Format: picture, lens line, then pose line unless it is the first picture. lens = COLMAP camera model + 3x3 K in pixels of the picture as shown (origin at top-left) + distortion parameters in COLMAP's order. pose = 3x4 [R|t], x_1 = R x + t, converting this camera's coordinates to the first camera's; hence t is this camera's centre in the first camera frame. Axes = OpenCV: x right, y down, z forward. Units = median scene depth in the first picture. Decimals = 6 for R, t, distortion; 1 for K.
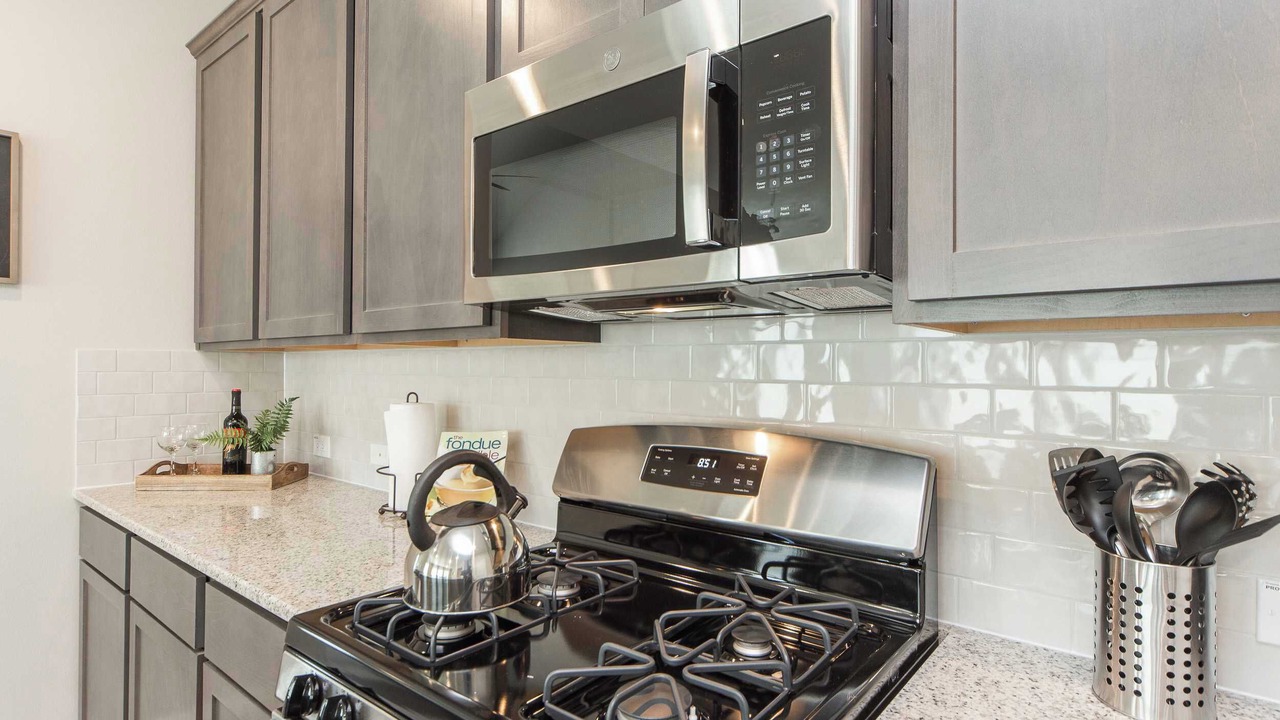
lens RADIAL K [[653.5, 0, 640.0], [0, 653.5, 360.0], [0, 0, 1]] dist [0.003435, 0.000619]
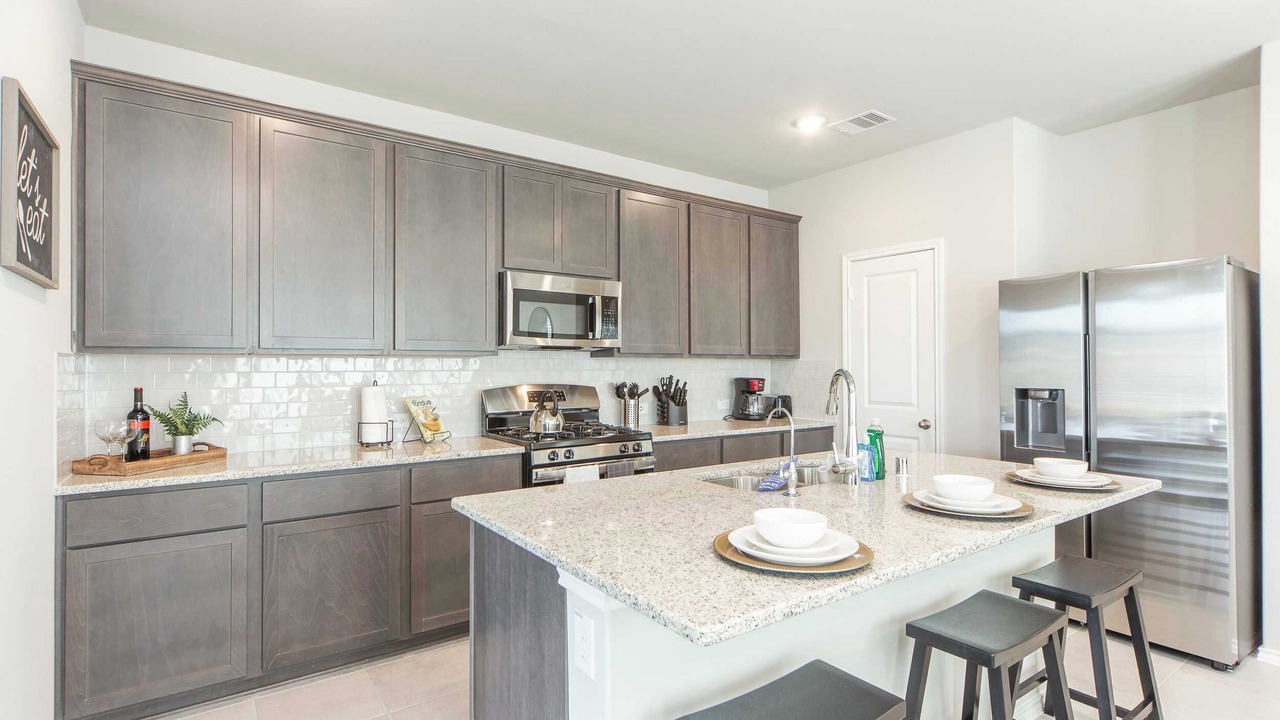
lens RADIAL K [[606.1, 0, 640.0], [0, 606.1, 360.0], [0, 0, 1]] dist [0.031481, -0.000224]
pose [[0.251388, 0.004887, 0.967874, -2.012068], [-0.007454, 0.999967, -0.003113, -0.009425], [-0.967858, -0.006432, 0.251416, -0.172541]]
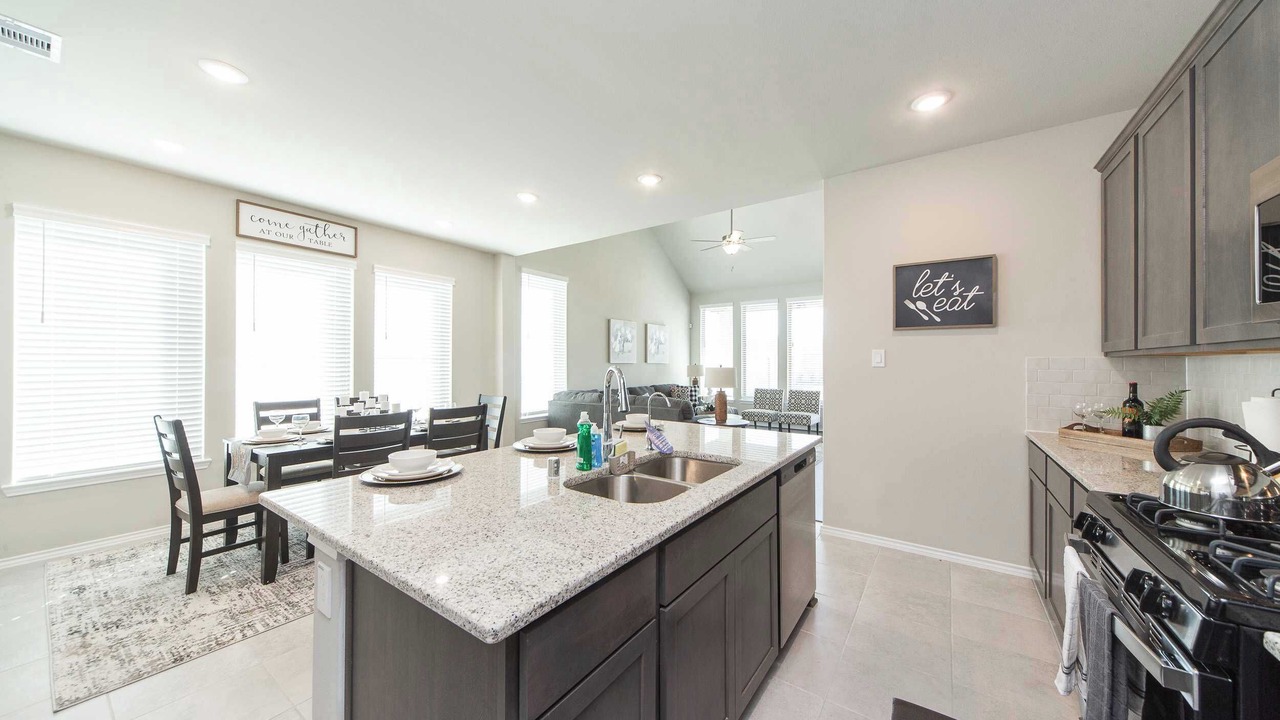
lens RADIAL K [[430.6, 0, 619.7], [0, 430.6, 358.4], [0, 0, 1]] dist [-0.001118, -0.000103]
pose [[0.040725, -0.013660, -0.999077, 0.448564], [0.004712, 0.999898, -0.013479, -0.003399], [0.999159, -0.004159, 0.040785, -0.304894]]
